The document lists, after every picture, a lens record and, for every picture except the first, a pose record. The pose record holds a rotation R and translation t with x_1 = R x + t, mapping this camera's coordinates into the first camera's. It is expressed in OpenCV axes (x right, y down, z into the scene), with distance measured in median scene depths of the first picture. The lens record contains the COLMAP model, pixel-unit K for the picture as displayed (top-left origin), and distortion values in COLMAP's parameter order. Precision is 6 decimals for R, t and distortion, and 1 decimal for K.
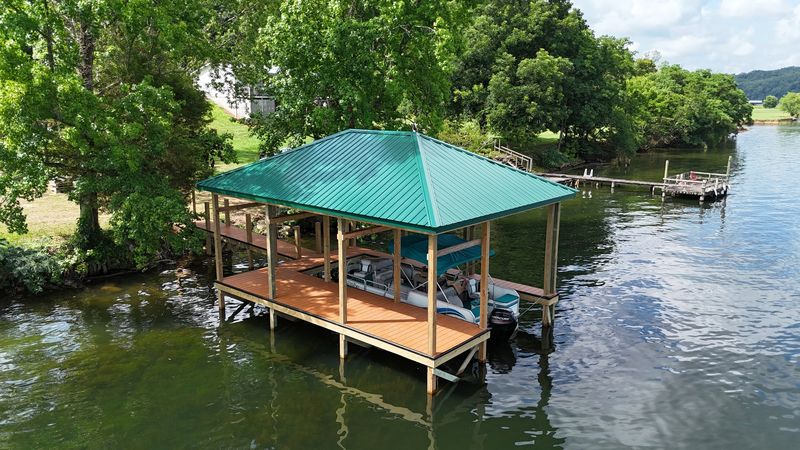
lens RADIAL K [[594.2, 0, 401.5], [0, 594.2, 227.4], [0, 0, 1]] dist [0.056639, -0.048855]
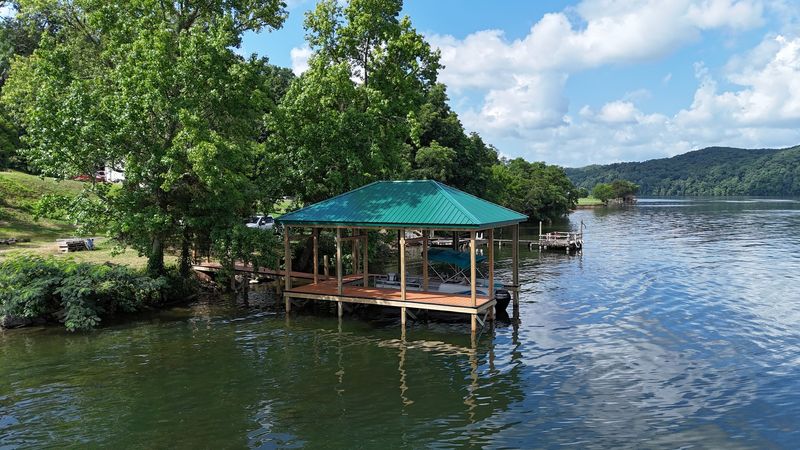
lens RADIAL K [[594.2, 0, 397.1], [0, 594.2, 226.1], [0, 0, 1]] dist [0.056639, -0.048855]
pose [[0.970263, -0.023153, 0.240943, -0.172425], [0.061019, 0.986662, -0.150911, 0.073738], [-0.234235, 0.161125, 0.958735, -0.175048]]
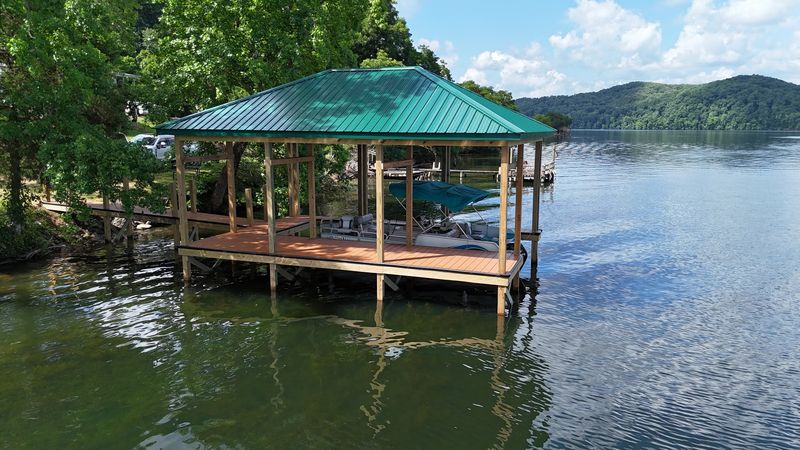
lens RADIAL K [[594.2, 0, 396.7], [0, 594.2, 227.2], [0, 0, 1]] dist [0.056639, -0.048855]
pose [[0.935488, -0.059862, 0.348250, -0.141309], [0.075204, 0.996696, -0.030692, 0.049838], [-0.345262, 0.054901, 0.936899, 0.047335]]
